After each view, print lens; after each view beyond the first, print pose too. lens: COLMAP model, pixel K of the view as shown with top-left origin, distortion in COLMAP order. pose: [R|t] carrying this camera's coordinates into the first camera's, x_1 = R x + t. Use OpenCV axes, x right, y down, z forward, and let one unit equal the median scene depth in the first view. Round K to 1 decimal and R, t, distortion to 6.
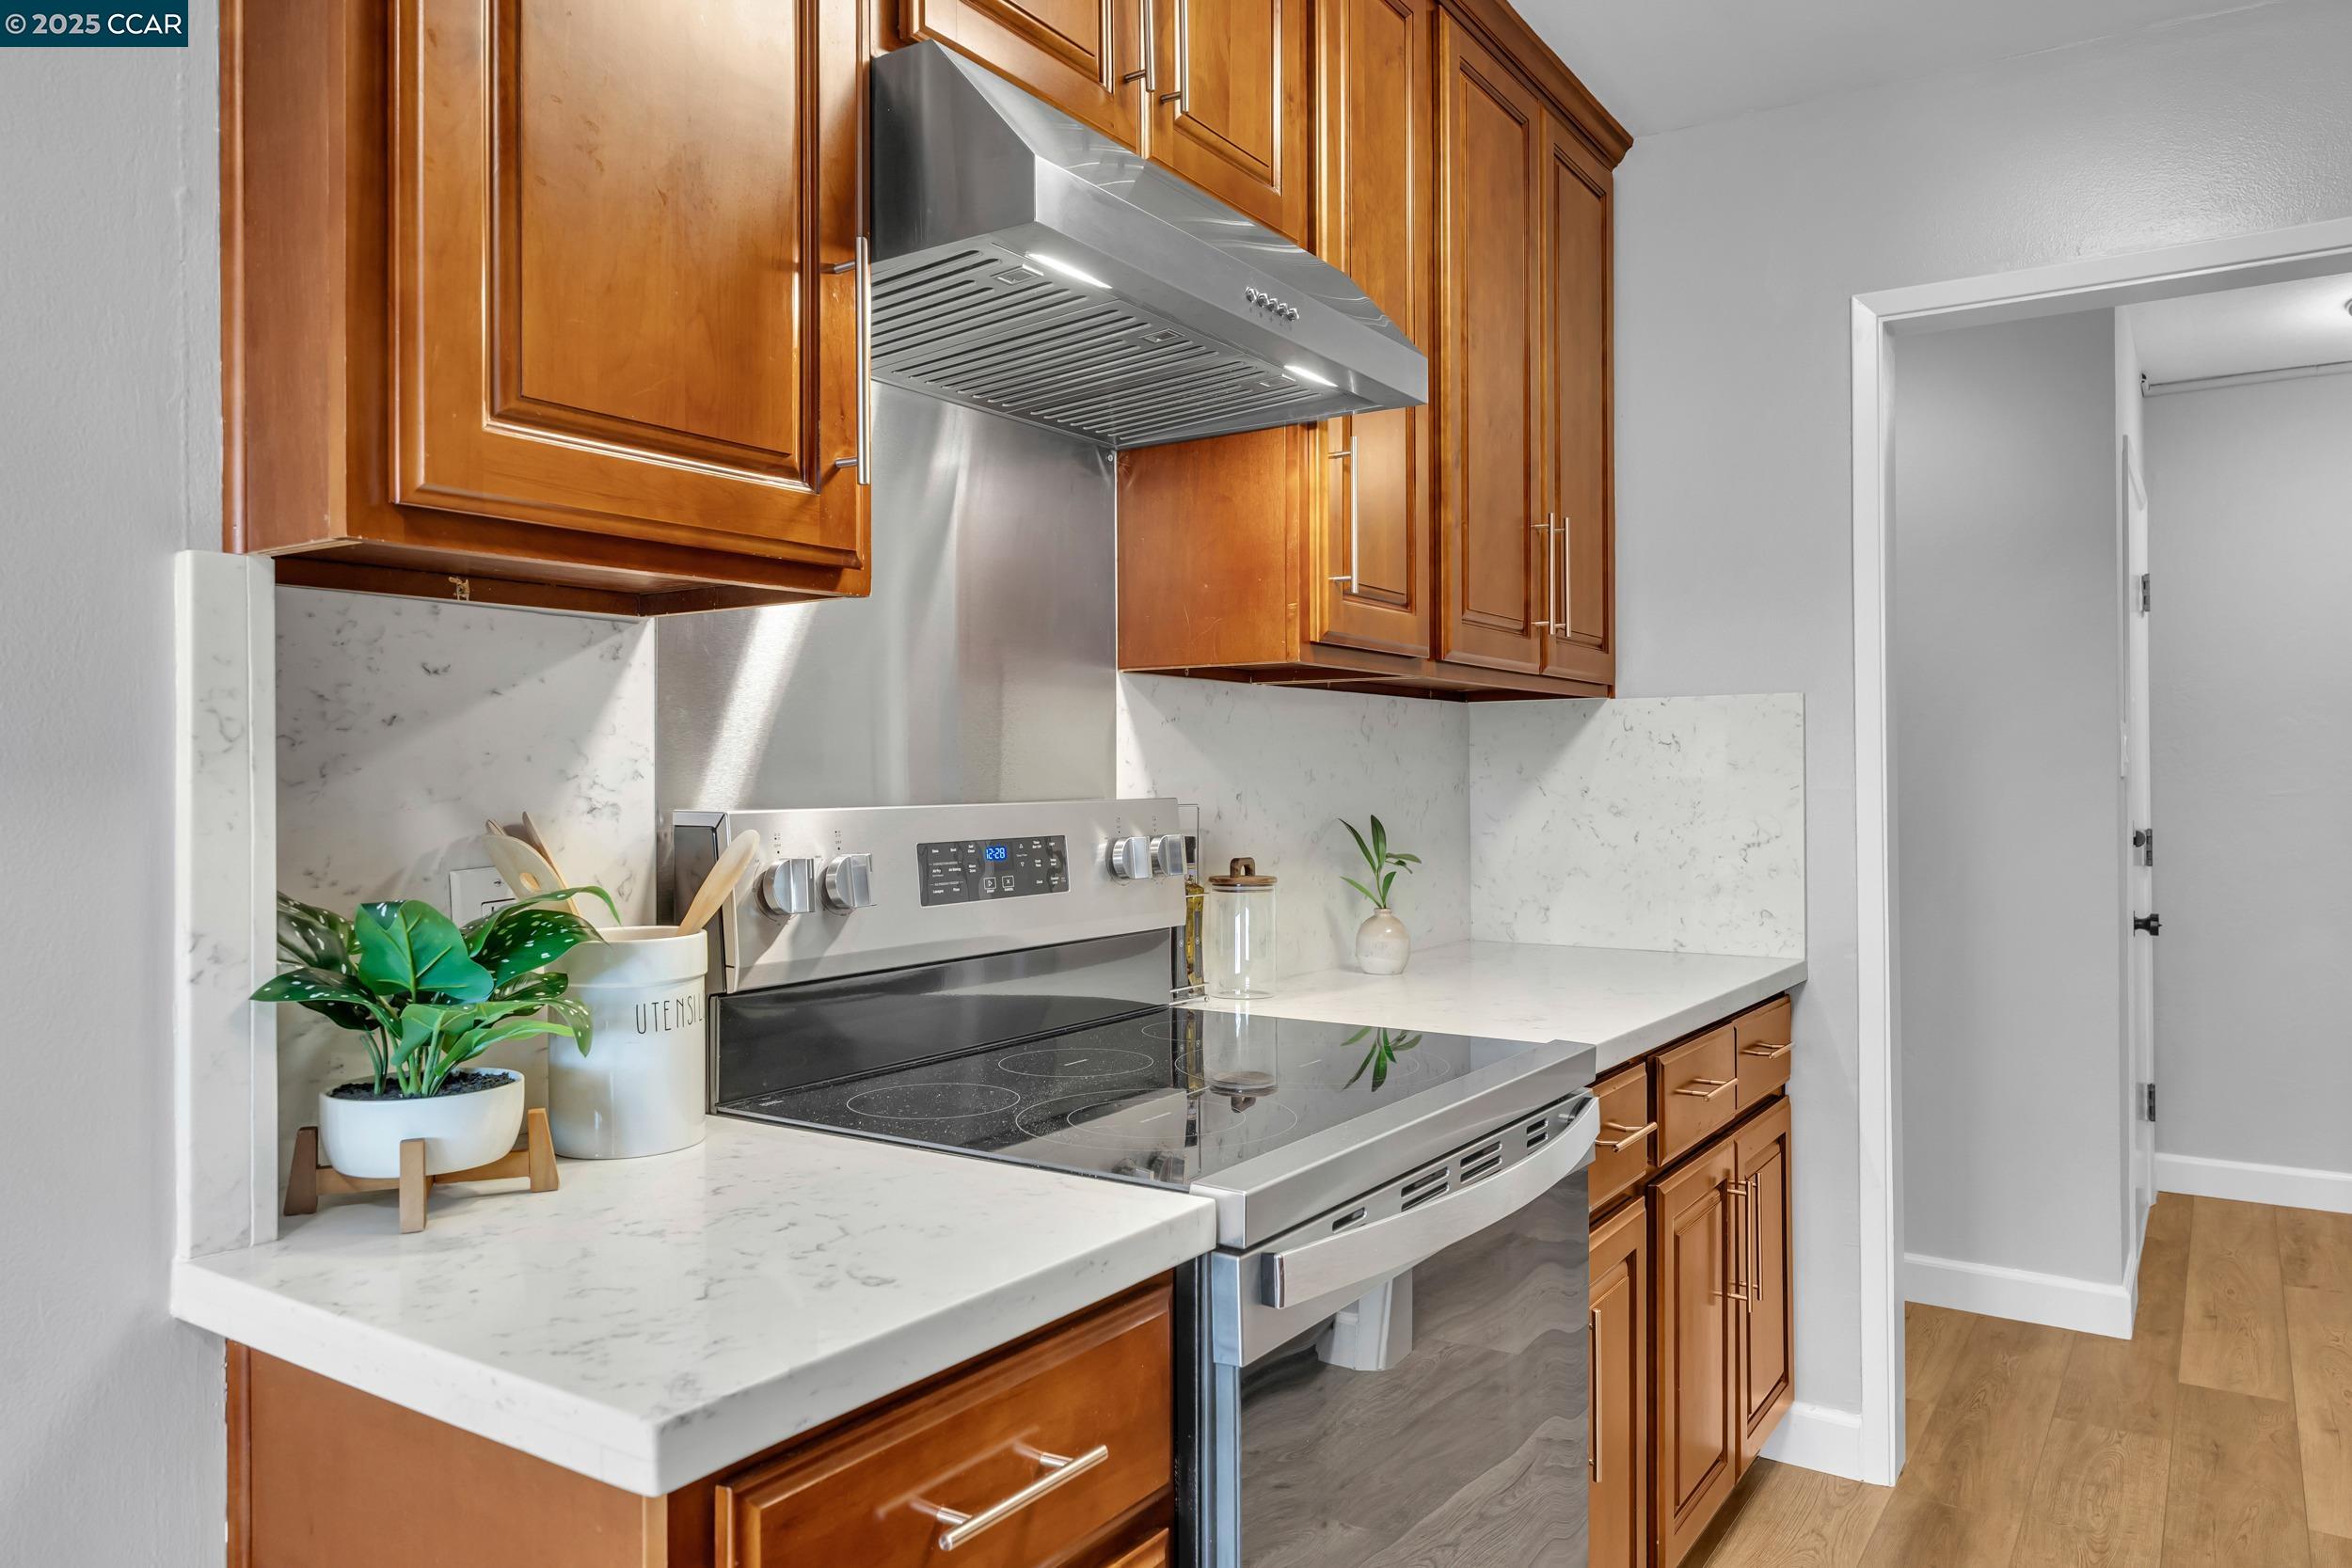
lens RADIAL K [[1585.3, 0, 1178.0], [0, 1585.3, 767.9], [0, 0, 1]] dist [0.005480, 0.000586]
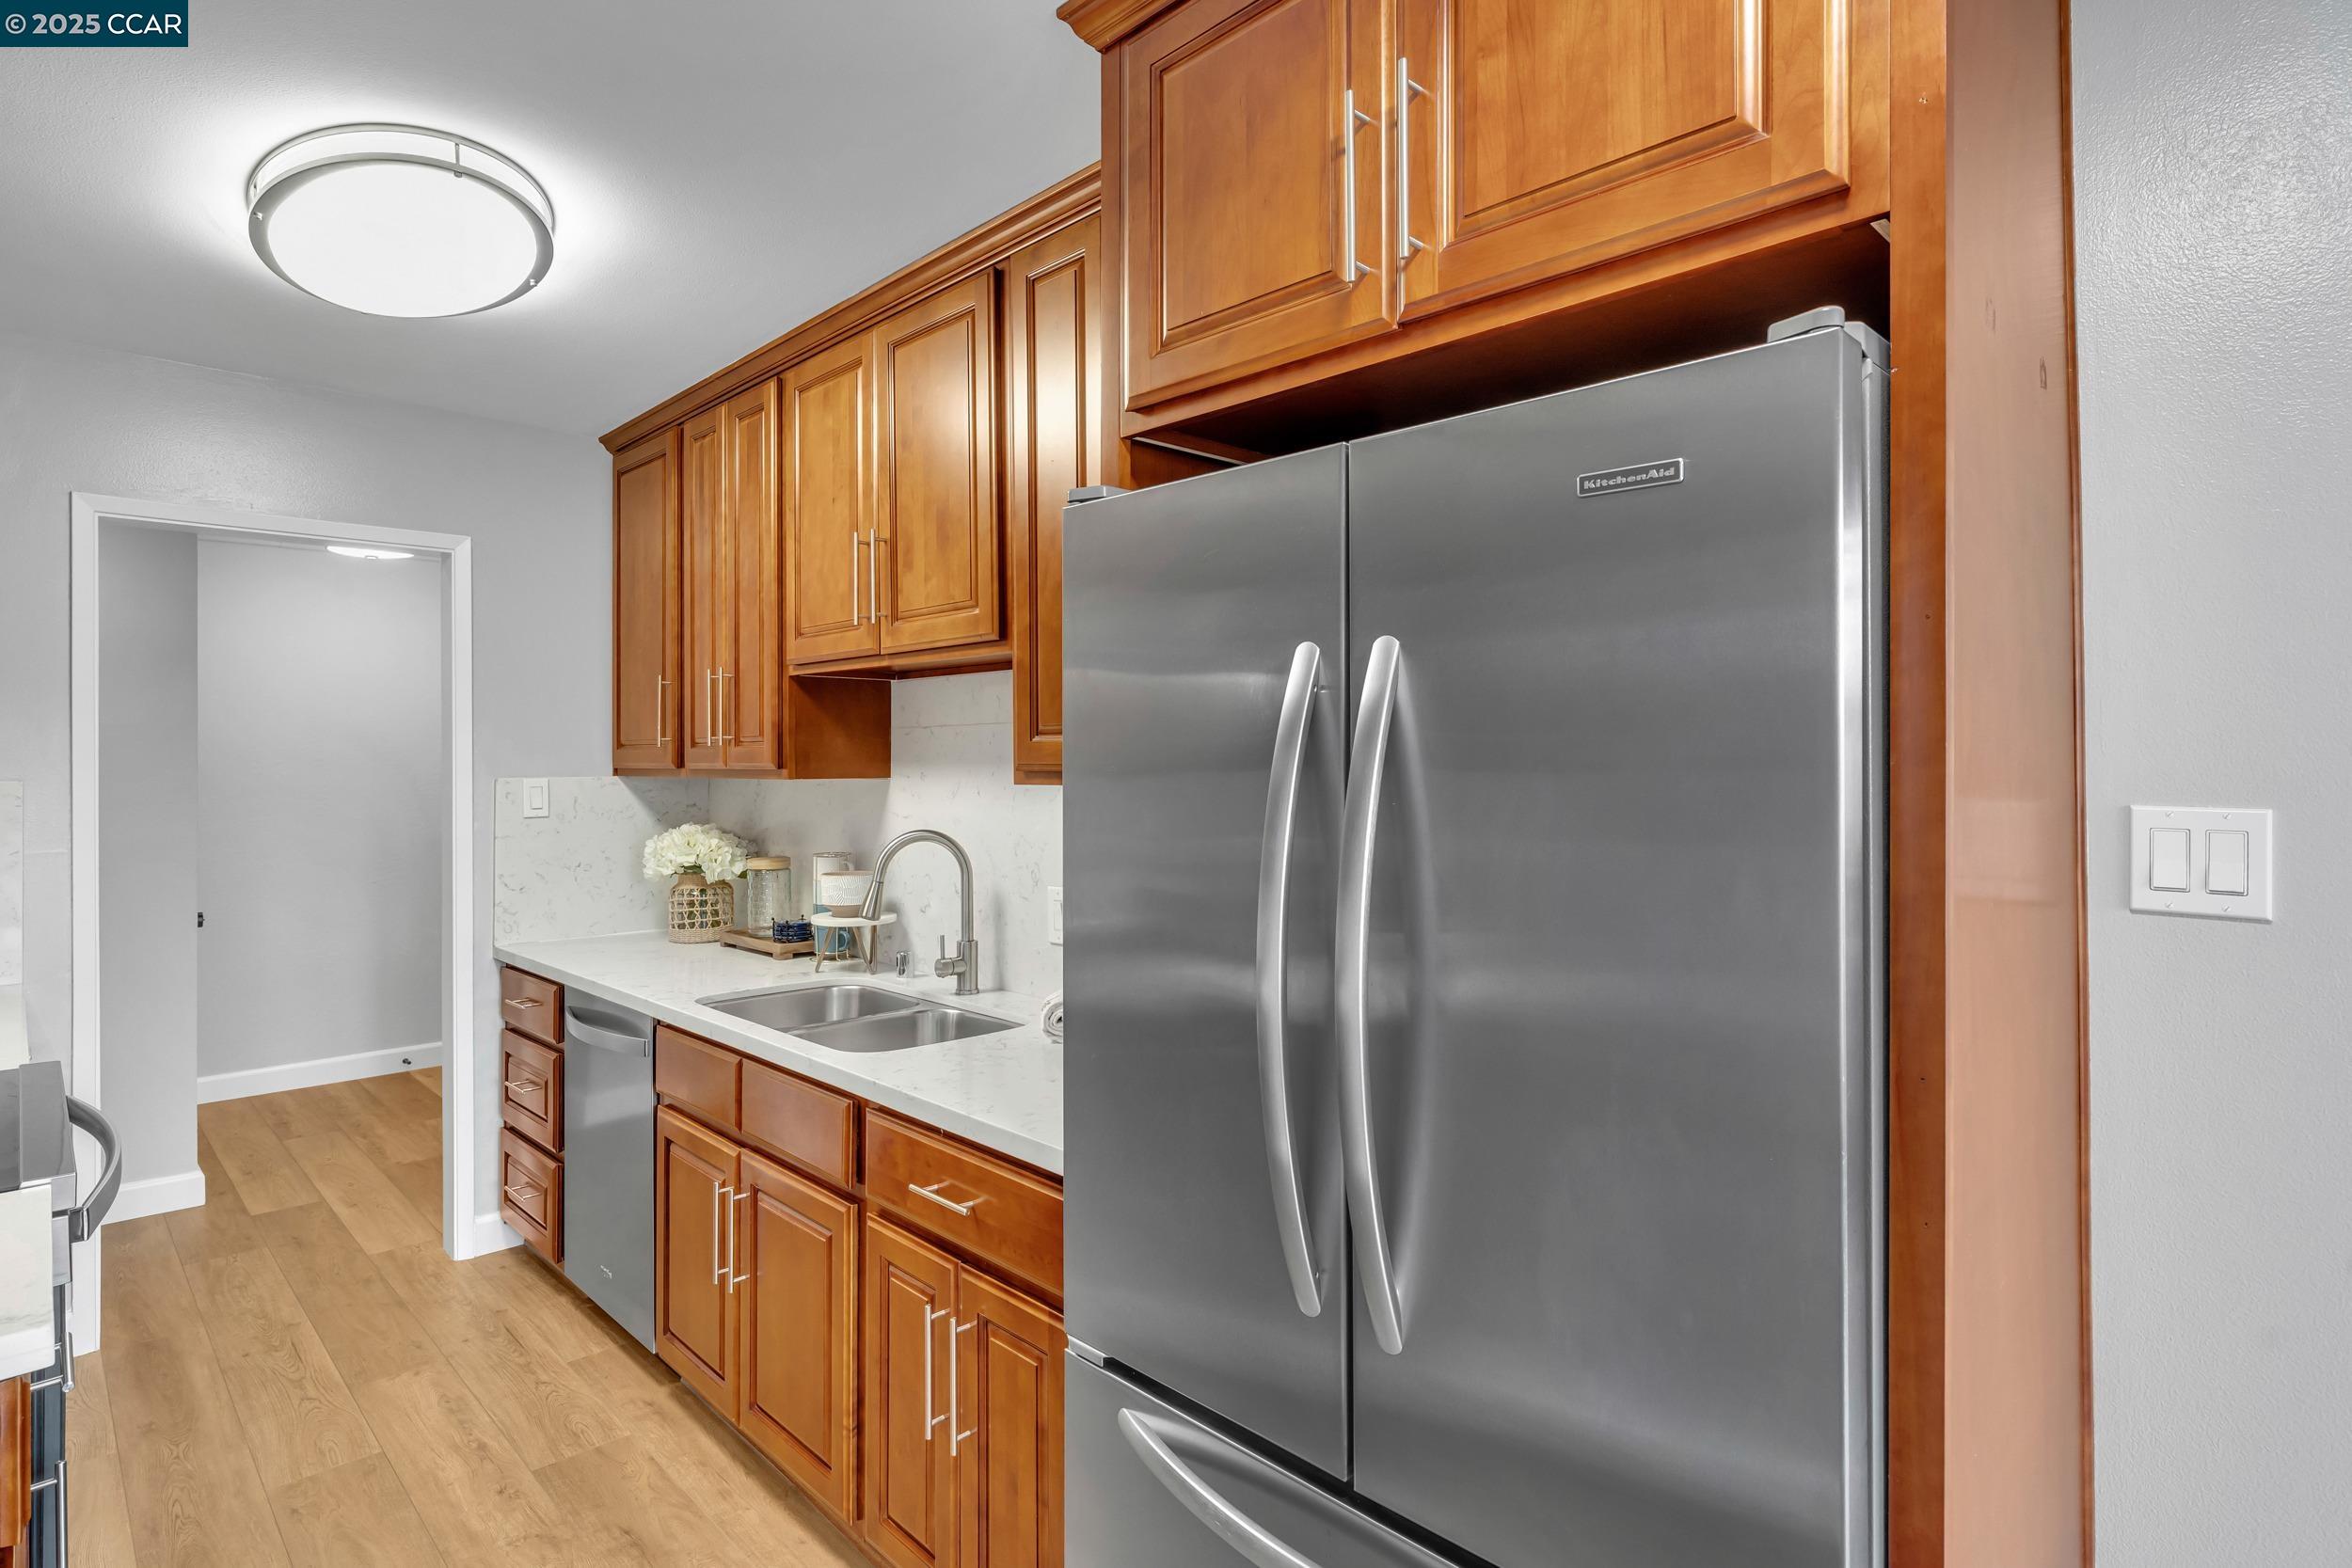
lens RADIAL K [[1222.5, 0, 1183.0], [0, 1222.5, 753.2], [0, 0, 1]] dist [0.002966, -0.000088]
pose [[0.210404, 0.005735, 0.977598, -0.452189], [-0.000539, 0.999983, -0.005750, -0.073888], [-0.977614, 0.000683, 0.210404, -0.176893]]
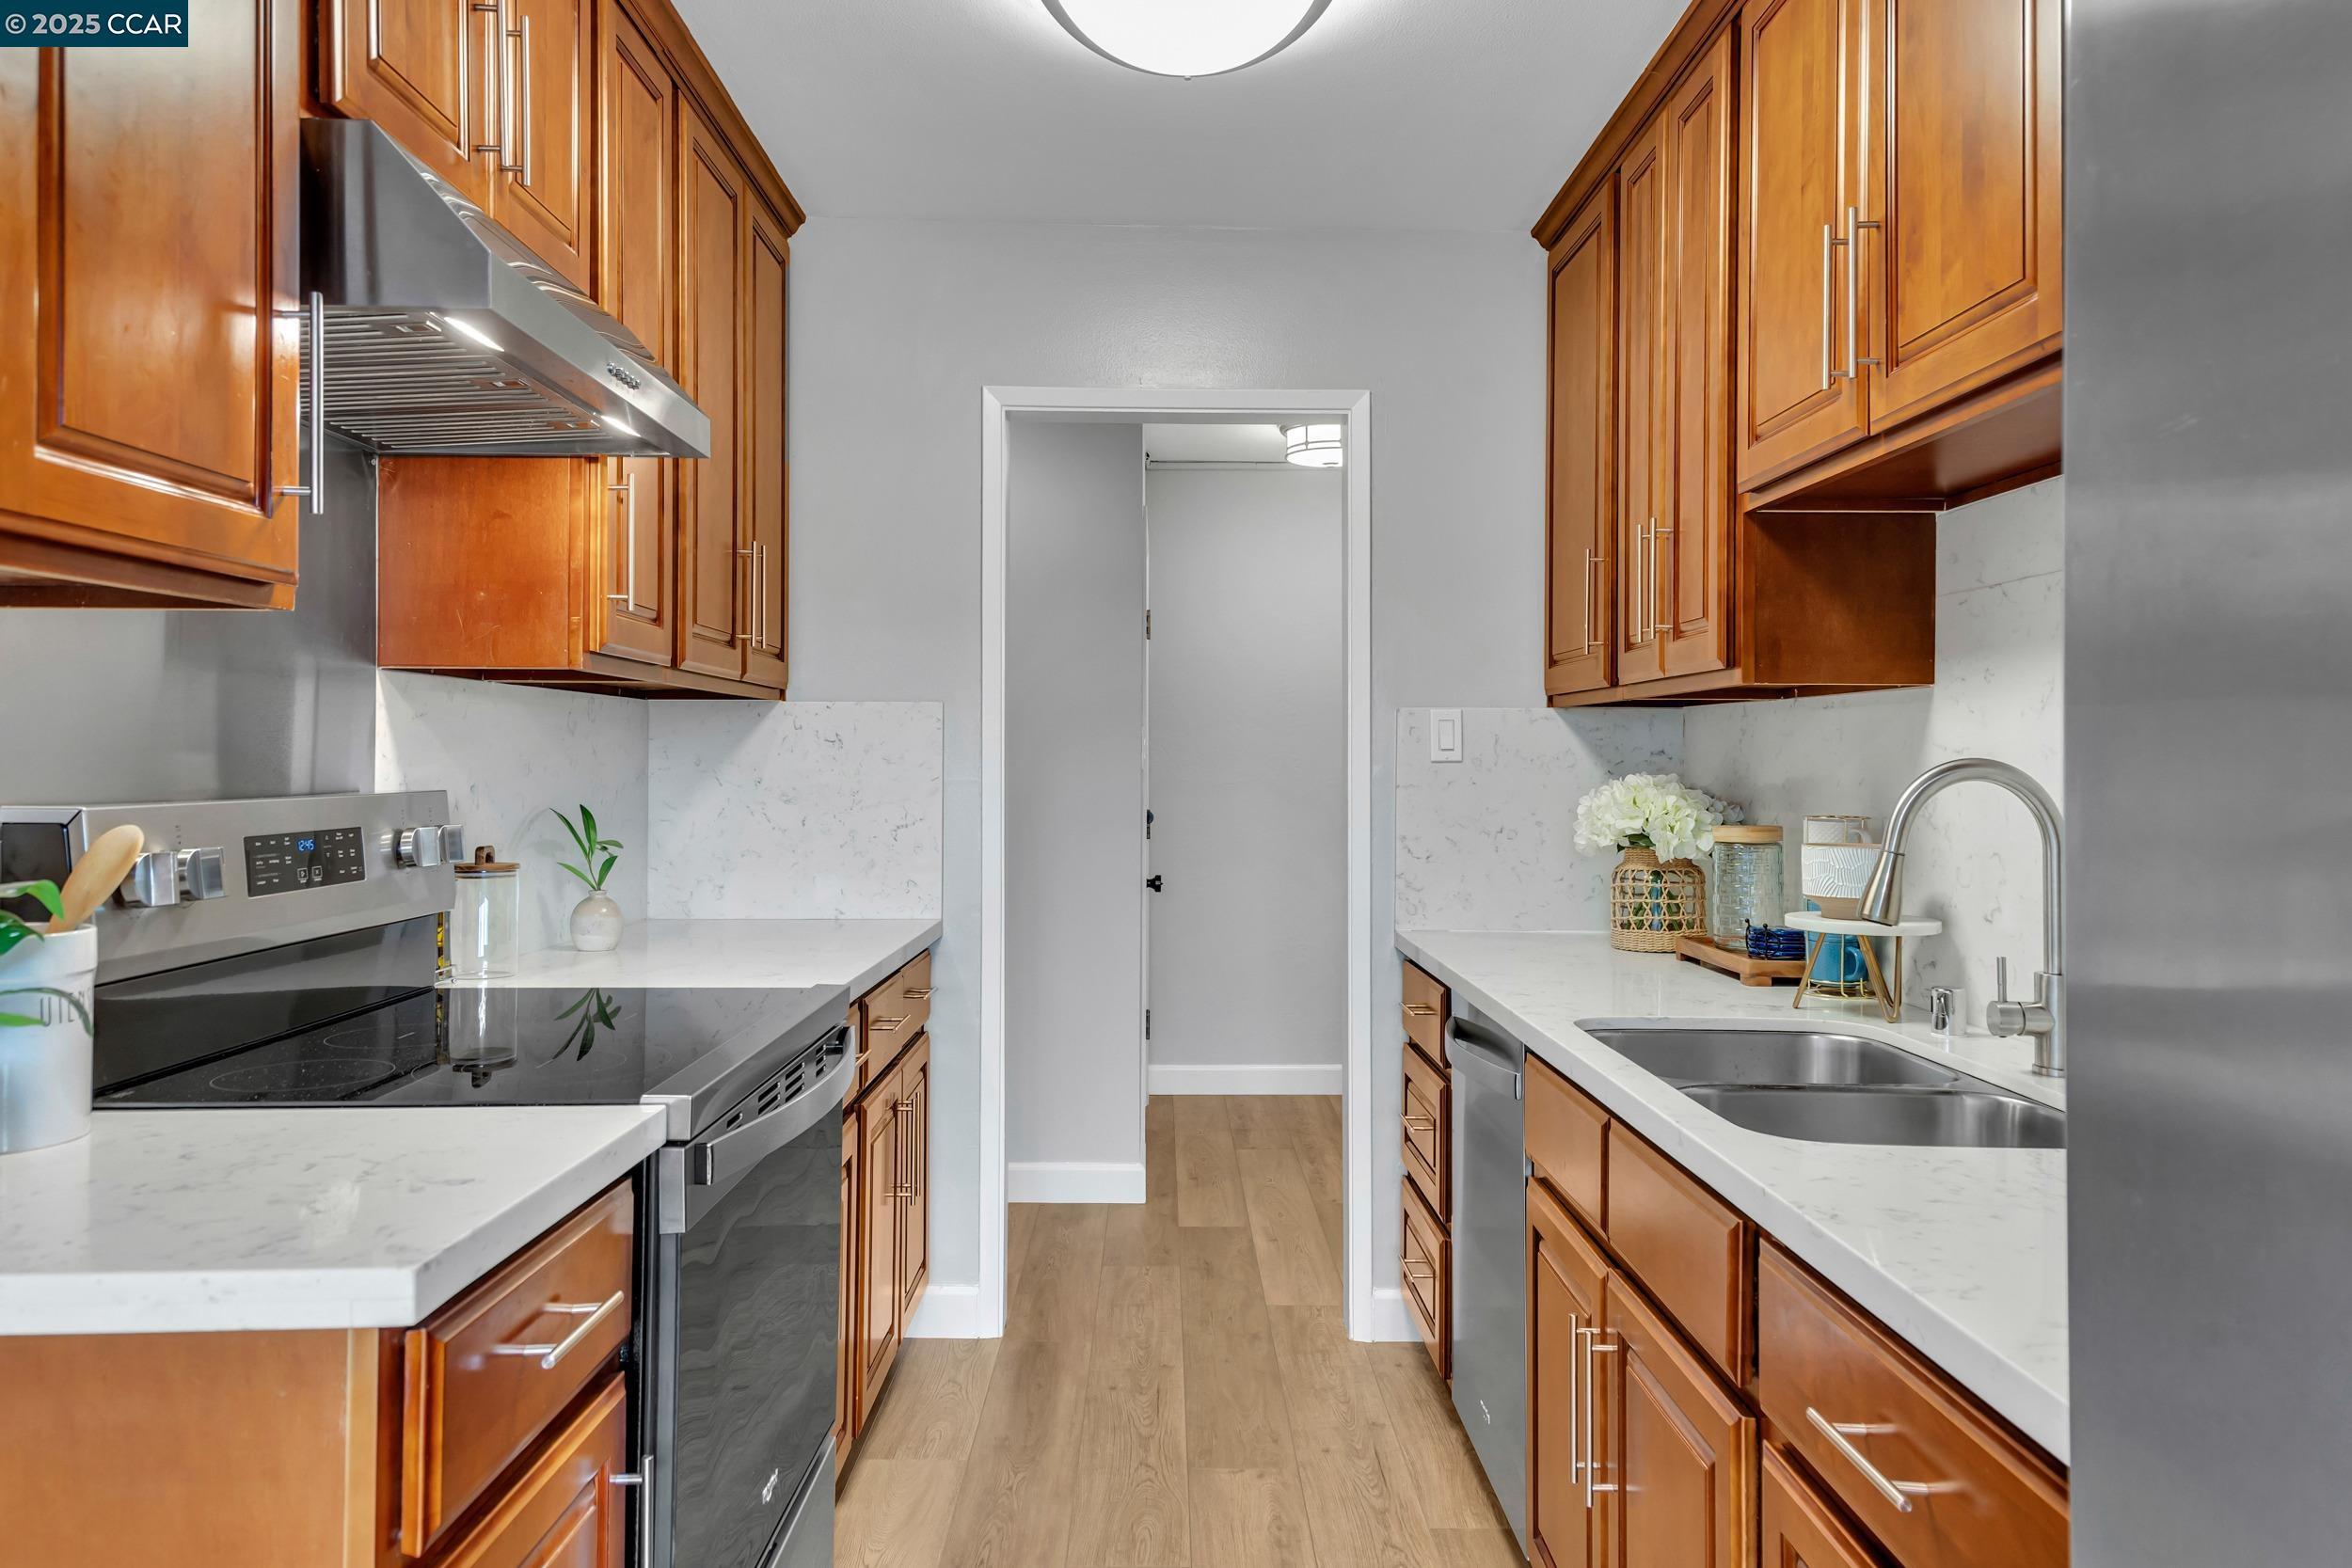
lens RADIAL K [[1619.3, 0, 1182.3], [0, 1619.3, 741.8], [0, 0, 1]] dist [0.046435, -0.001318]
pose [[0.824543, 0.013550, 0.565637, -0.184814], [-0.009741, 0.999905, -0.009752, -0.006739], [-0.565715, 0.002531, 0.824597, -0.158739]]
